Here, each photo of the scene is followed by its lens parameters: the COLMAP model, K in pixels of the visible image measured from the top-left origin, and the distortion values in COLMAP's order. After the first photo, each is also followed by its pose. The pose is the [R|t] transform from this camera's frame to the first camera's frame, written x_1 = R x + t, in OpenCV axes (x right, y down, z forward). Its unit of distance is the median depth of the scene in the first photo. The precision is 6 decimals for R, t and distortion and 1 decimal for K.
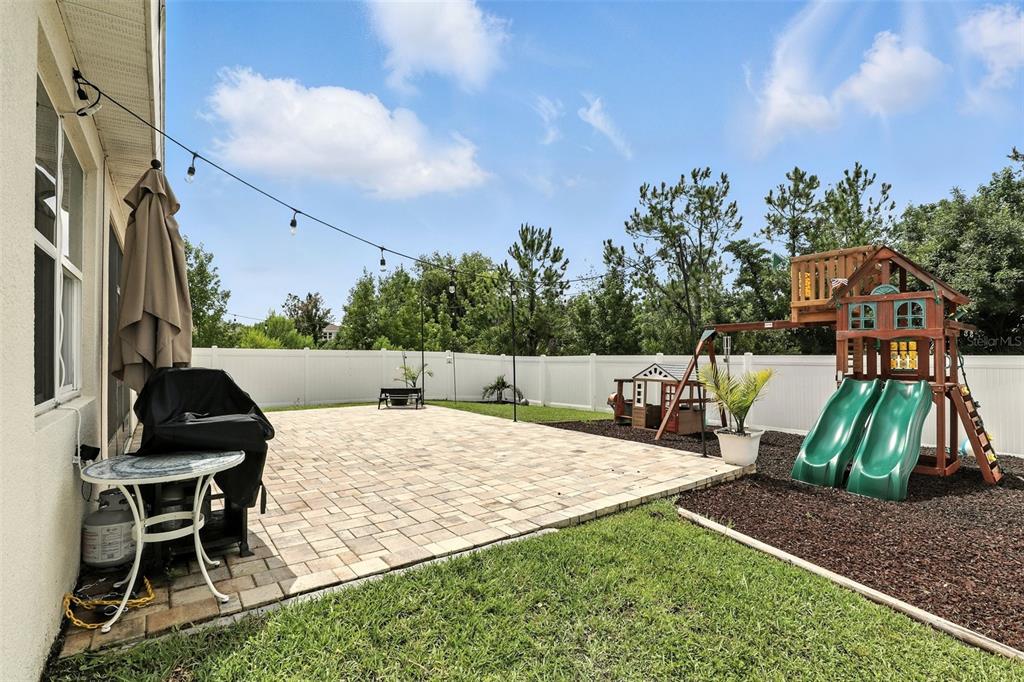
lens RADIAL K [[473.5, 0, 512.0], [0, 473.5, 341.0], [0, 0, 1]] dist [-0.025863, 0.001041]
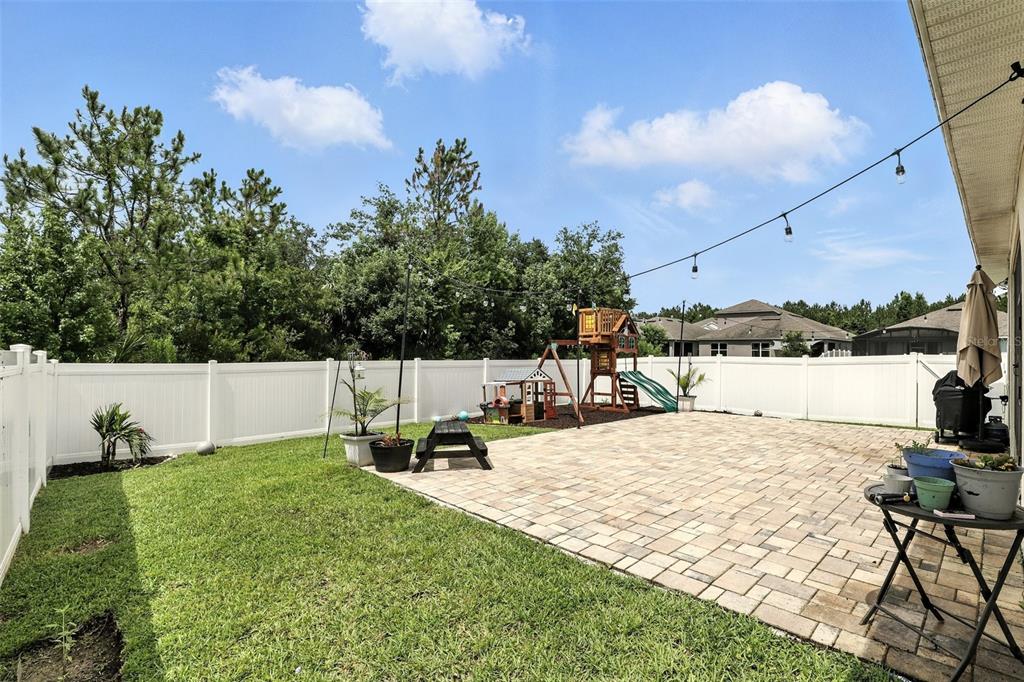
lens RADIAL K [[473.5, 0, 512.0], [0, 473.5, 341.0], [0, 0, 1]] dist [-0.025863, 0.001041]
pose [[-0.110406, 0.026777, 0.993526, -0.949861], [-0.033314, 0.998976, -0.030626, 0.017820], [-0.993328, -0.036479, -0.109401, 1.212451]]
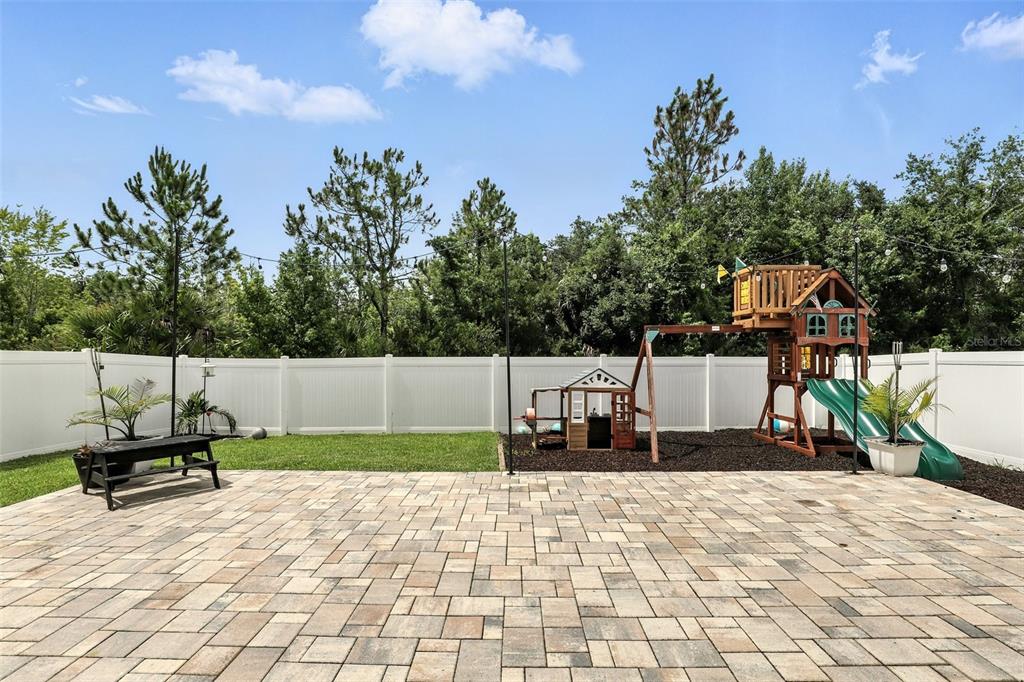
lens RADIAL K [[473.5, 0, 512.0], [0, 473.5, 341.0], [0, 0, 1]] dist [-0.025863, 0.001041]
pose [[0.607251, 0.014595, 0.794376, -0.448473], [-0.022702, 0.999742, -0.001014, 0.003779], [-0.794186, -0.017419, 0.607425, 0.620649]]
